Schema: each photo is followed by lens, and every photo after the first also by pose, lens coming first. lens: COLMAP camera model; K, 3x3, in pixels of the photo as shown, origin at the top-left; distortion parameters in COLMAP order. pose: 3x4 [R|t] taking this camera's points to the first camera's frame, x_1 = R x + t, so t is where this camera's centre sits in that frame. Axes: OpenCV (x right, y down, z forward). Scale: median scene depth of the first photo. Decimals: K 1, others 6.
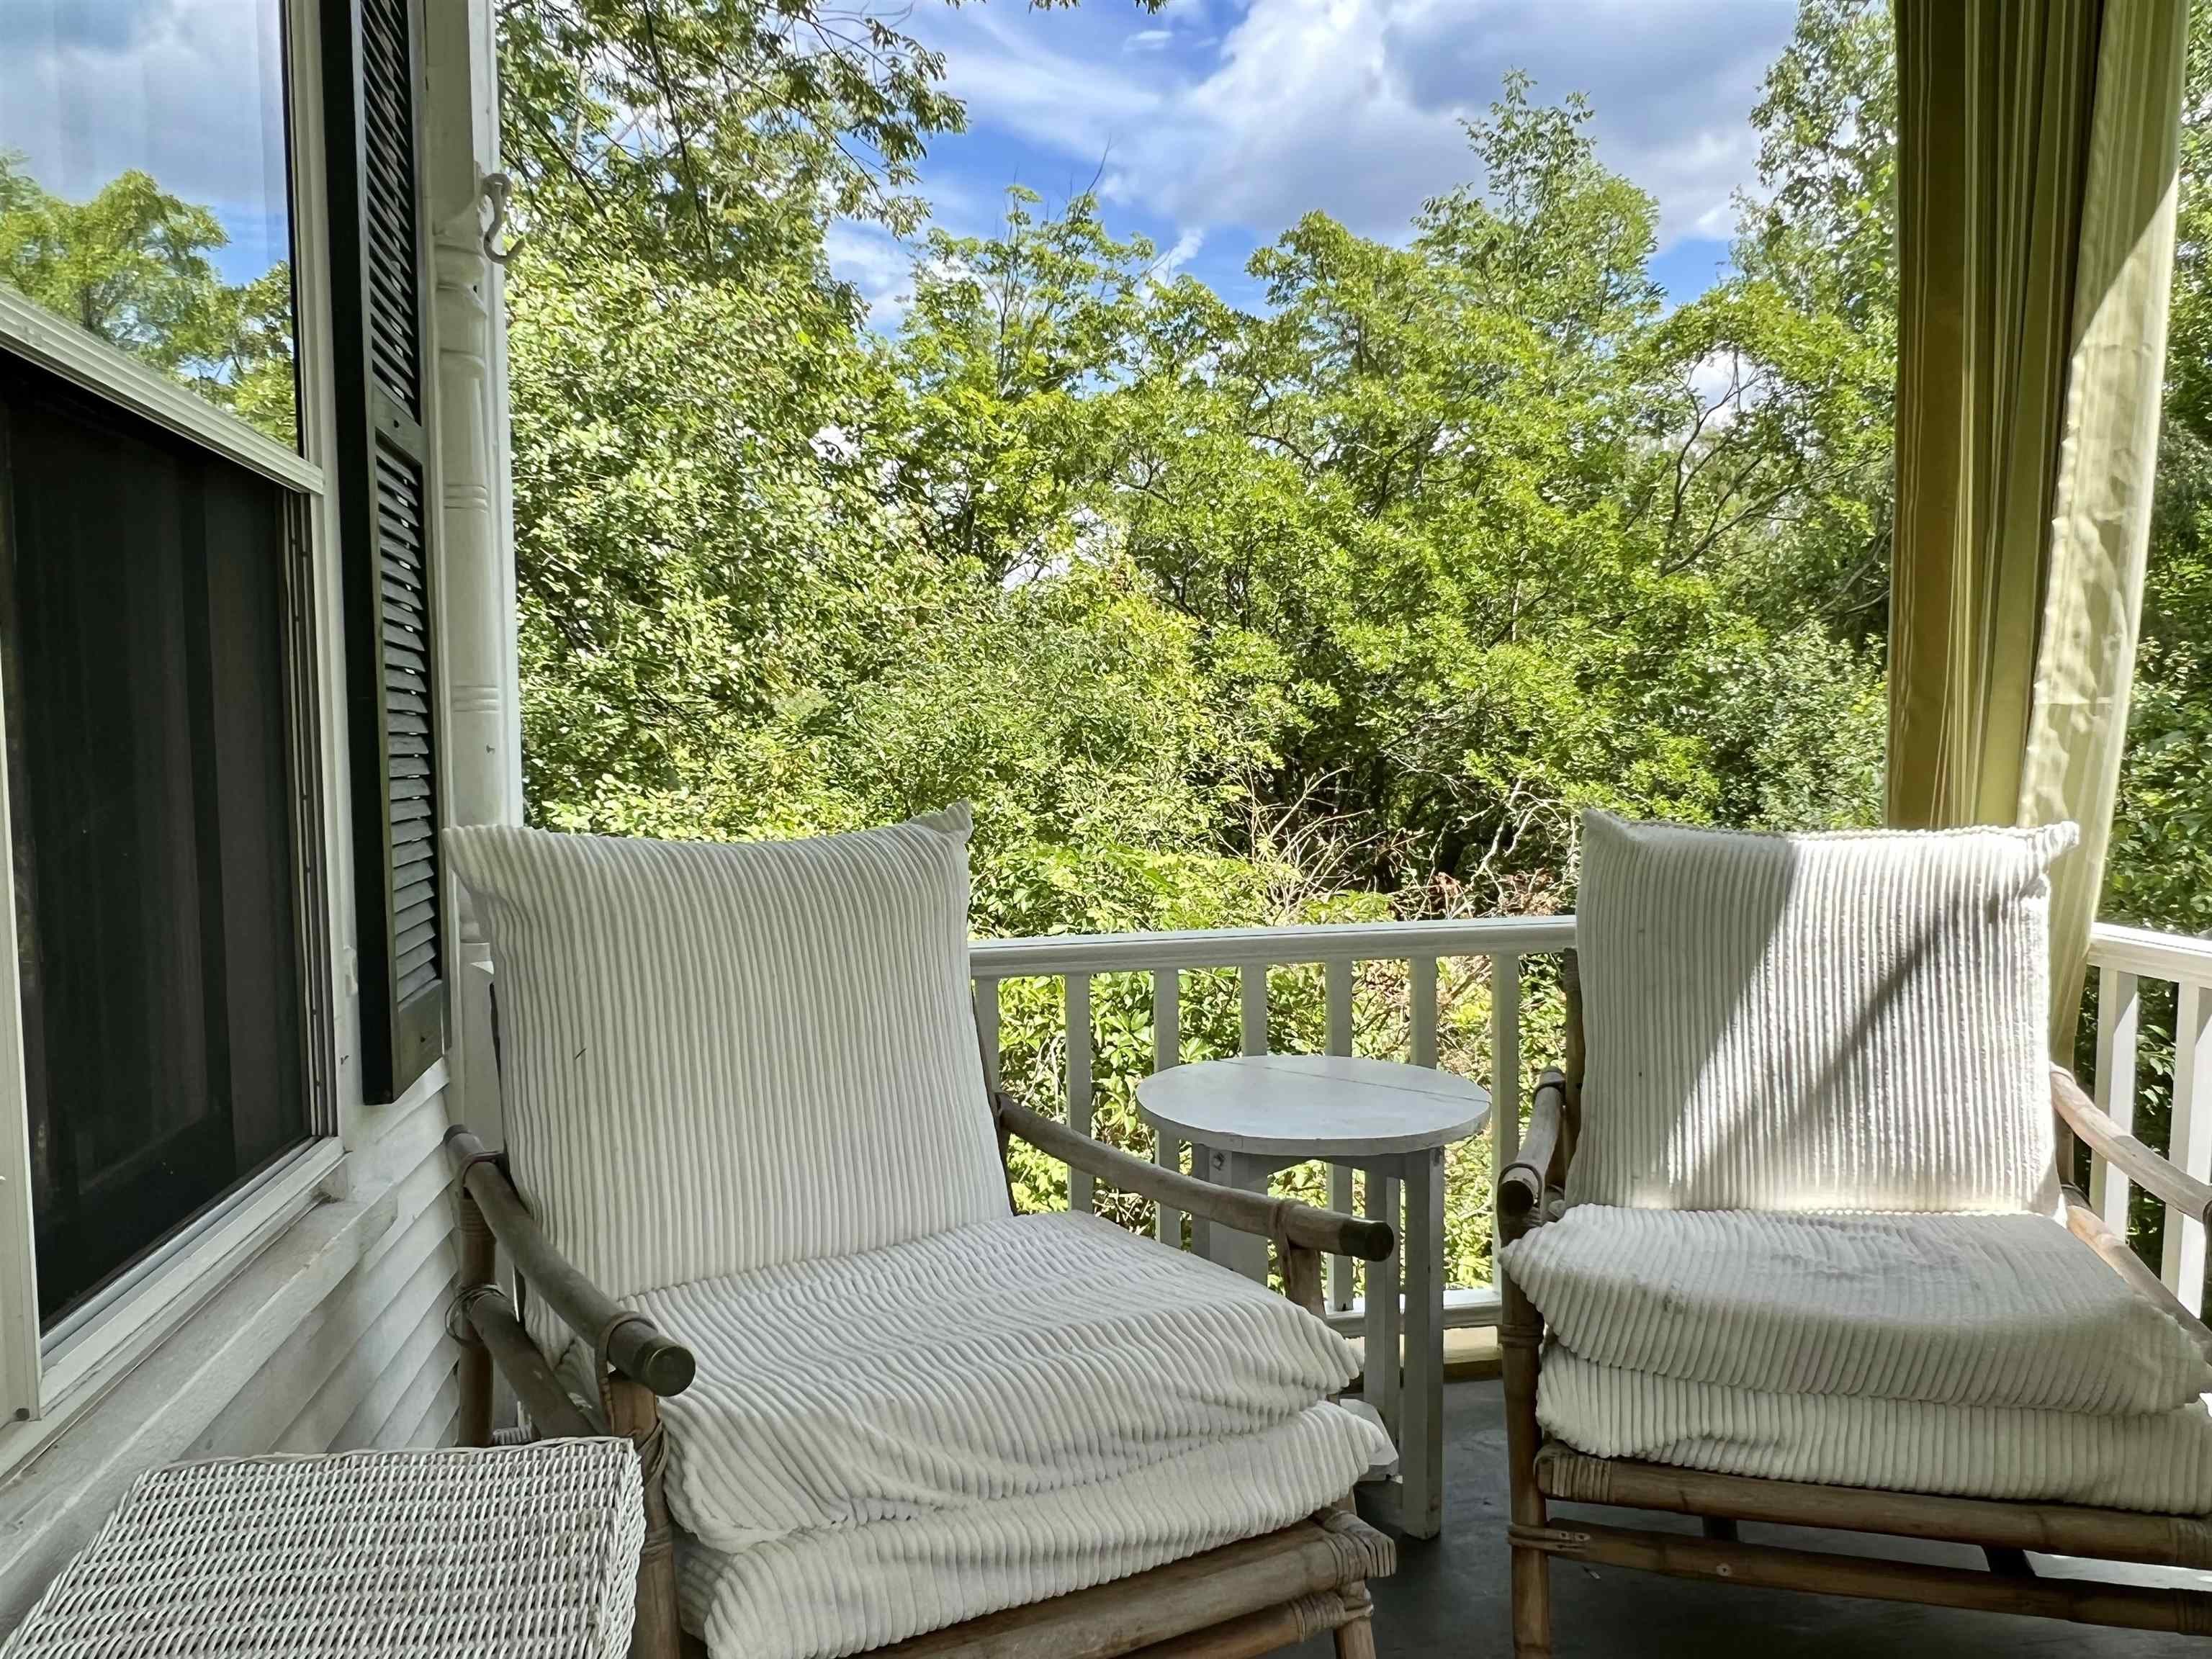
lens RADIAL K [[1691.2, 0, 1106.0], [0, 1691.2, 829.5], [0, 0, 1]] dist [-0.003204, -0.001766]
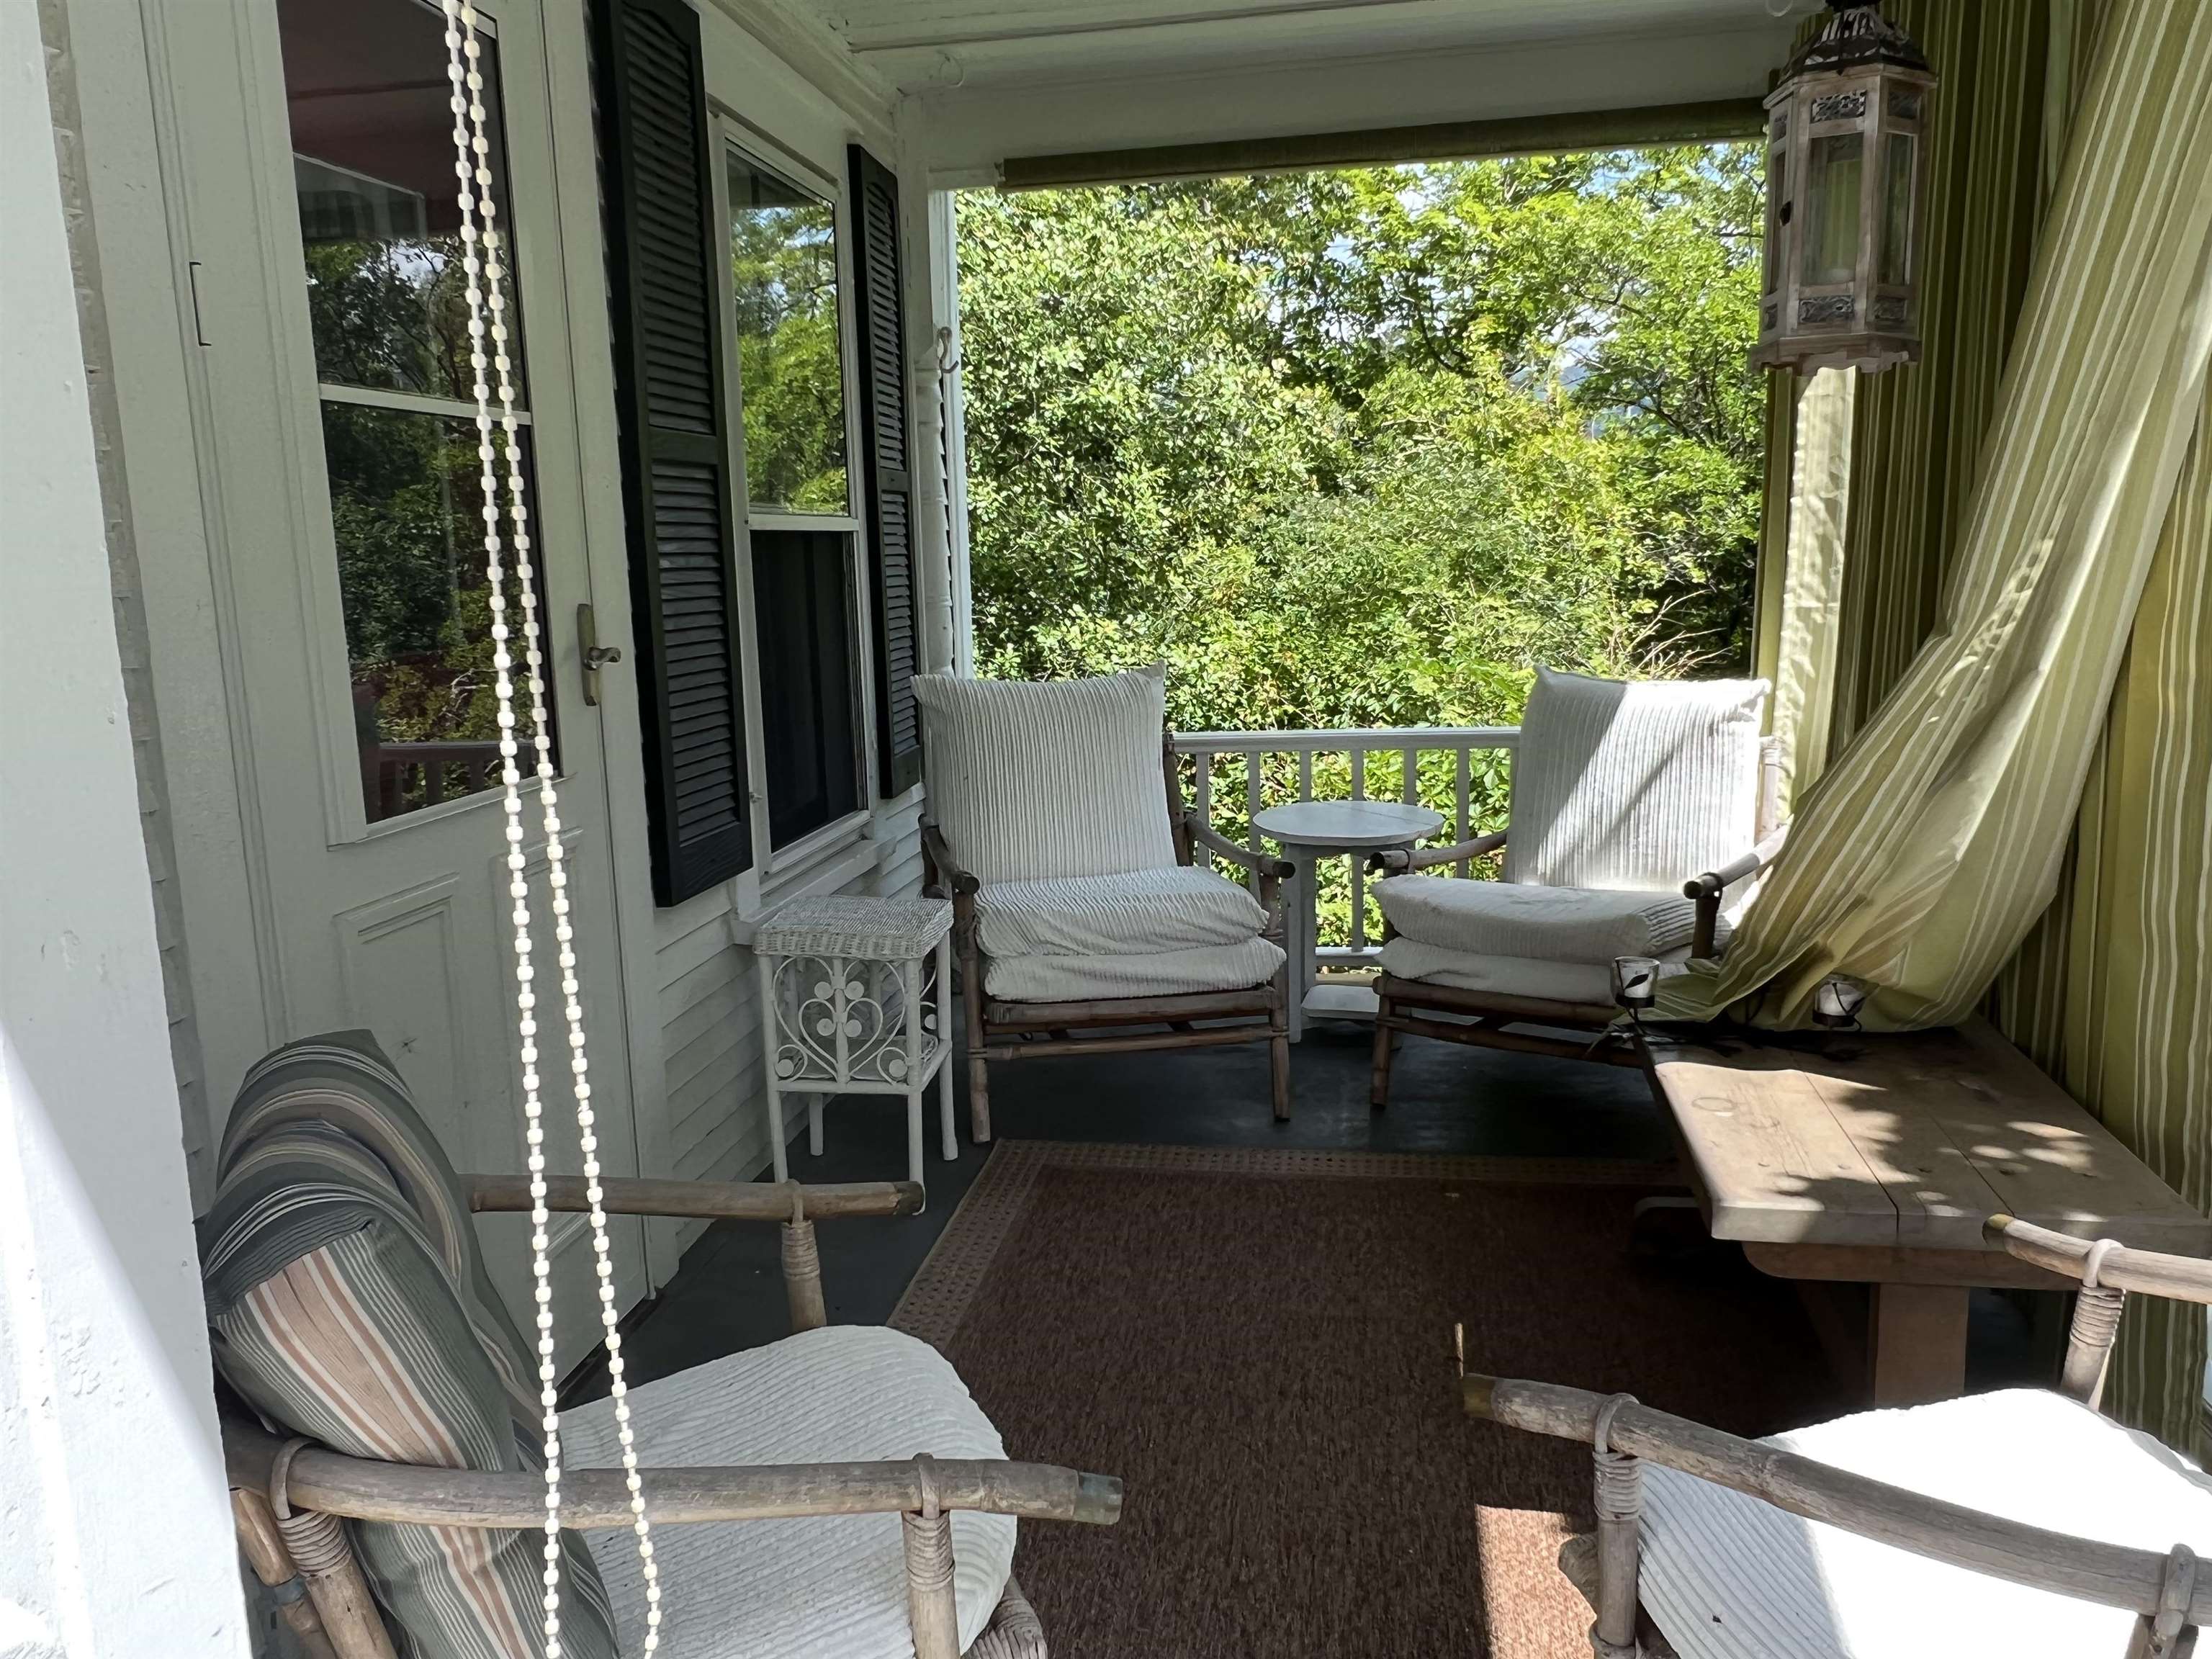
lens RADIAL K [[1691.2, 0, 1106.0], [0, 1691.2, 829.5], [0, 0, 1]] dist [-0.003204, -0.001766]
pose [[0.949798, 0.041423, -0.310108, 0.436621], [-0.002912, 0.992324, 0.123632, -0.060297], [0.312849, -0.116522, 0.942628, -0.825942]]
